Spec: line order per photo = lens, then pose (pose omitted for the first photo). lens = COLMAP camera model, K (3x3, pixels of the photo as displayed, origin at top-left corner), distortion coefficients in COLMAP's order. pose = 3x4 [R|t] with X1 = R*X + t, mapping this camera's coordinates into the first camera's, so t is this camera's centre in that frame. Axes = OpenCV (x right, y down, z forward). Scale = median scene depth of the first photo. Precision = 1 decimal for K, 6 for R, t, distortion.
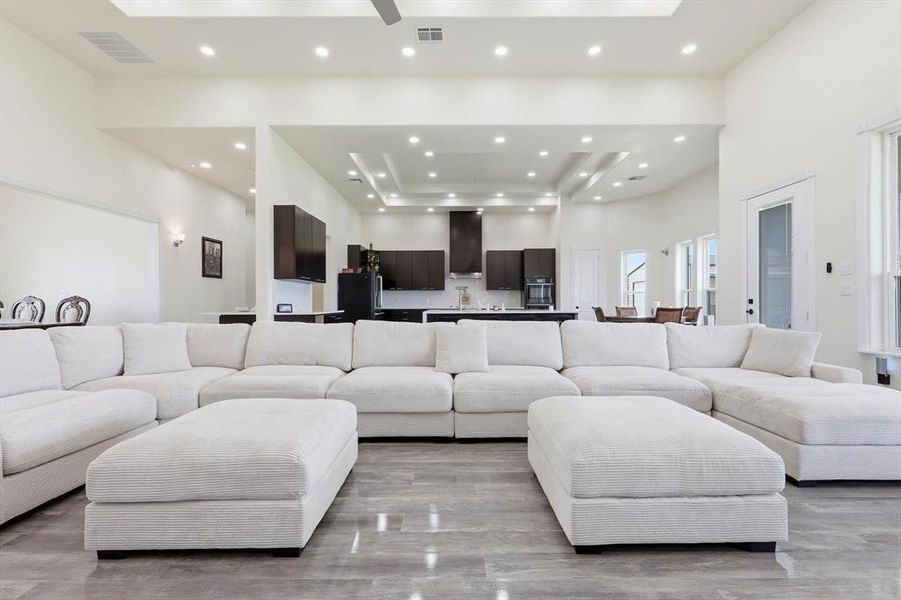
lens RADIAL K [[398.7, 0, 452.1], [0, 398.7, 302.1], [0, 0, 1]] dist [0.009680, -0.000254]
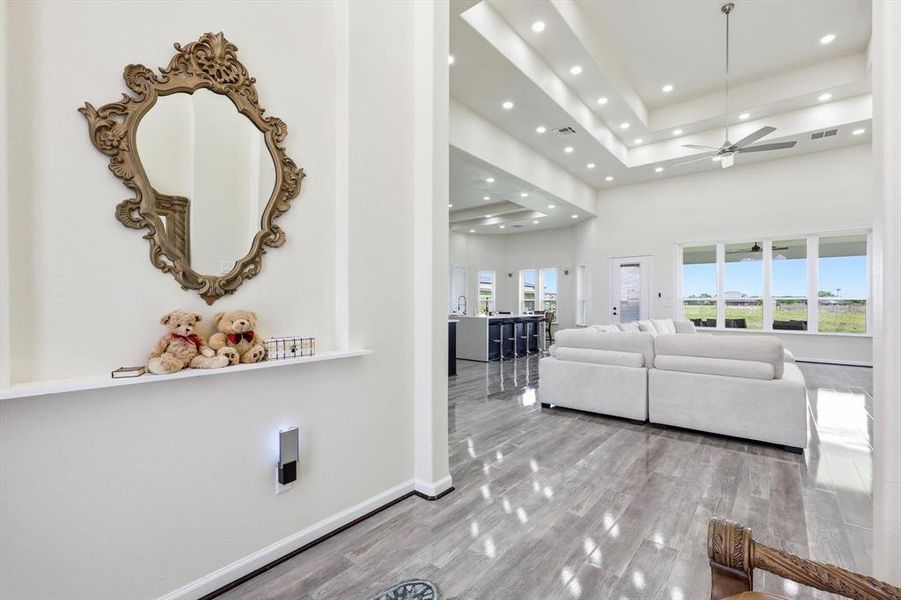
lens RADIAL K [[404.4, 0, 450.0], [0, 404.4, 305.6], [0, 0, 1]] dist [0.002111, 0.000100]
pose [[0.632542, -0.000112, 0.774526, -0.678522], [-0.002747, 0.999993, 0.002388, -0.009565], [-0.774521, -0.003638, 0.632538, 0.173405]]
